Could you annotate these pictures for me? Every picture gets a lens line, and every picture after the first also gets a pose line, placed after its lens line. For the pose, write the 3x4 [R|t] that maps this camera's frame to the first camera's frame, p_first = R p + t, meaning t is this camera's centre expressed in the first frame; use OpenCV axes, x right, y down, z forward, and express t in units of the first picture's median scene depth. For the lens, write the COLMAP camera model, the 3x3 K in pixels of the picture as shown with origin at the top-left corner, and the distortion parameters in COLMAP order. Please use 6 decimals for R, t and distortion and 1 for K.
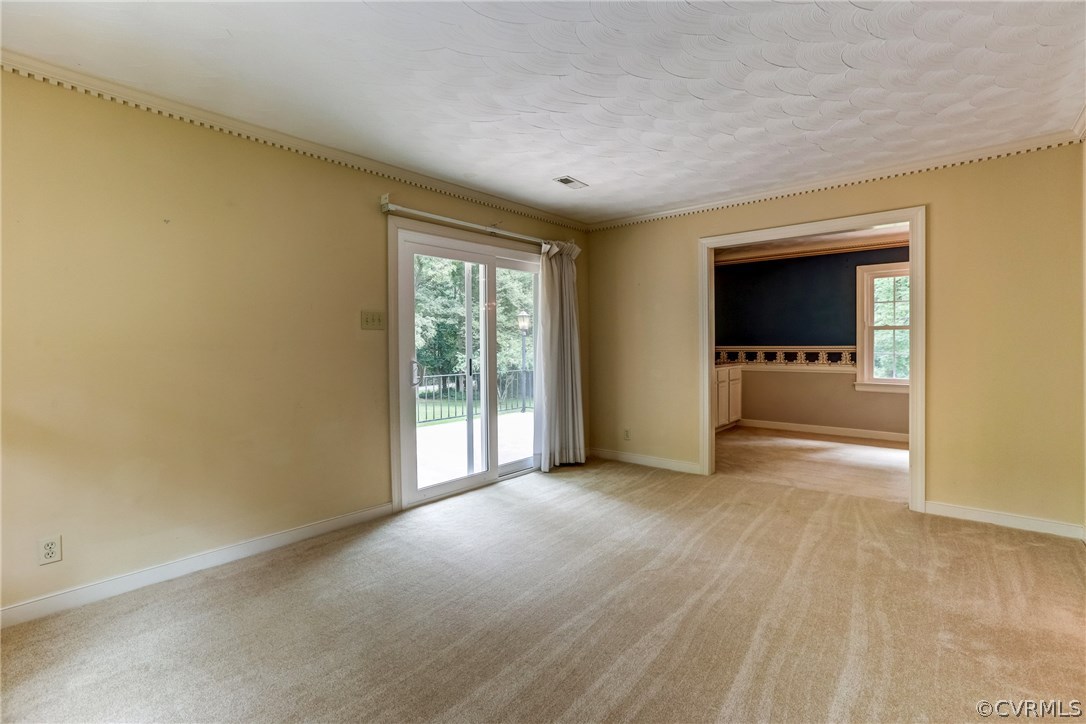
lens RADIAL K [[493.0, 0, 545.9], [0, 493.0, 351.5], [0, 0, 1]] dist [-0.002253, -0.000225]
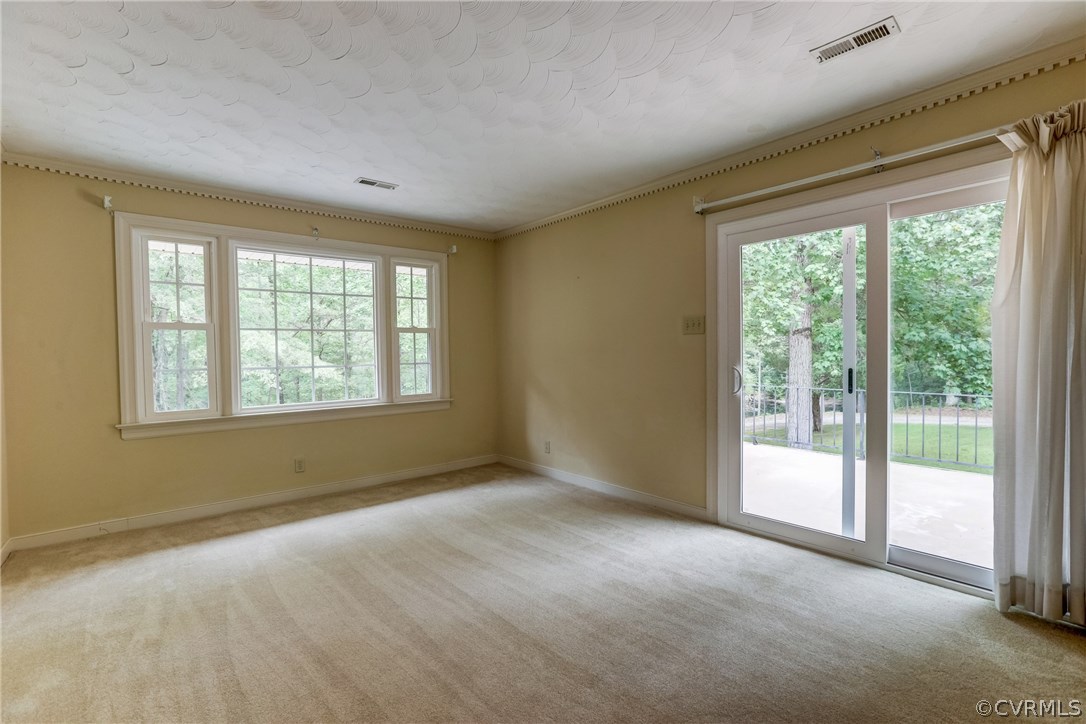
lens RADIAL K [[493.0, 0, 548.5], [0, 493.0, 368.6], [0, 0, 1]] dist [-0.002253, -0.000225]
pose [[-0.128625, 0.037596, -0.990980, 0.651223], [-0.004413, 0.999250, 0.038483, -0.009794], [0.991684, 0.009323, -0.128362, 0.765730]]
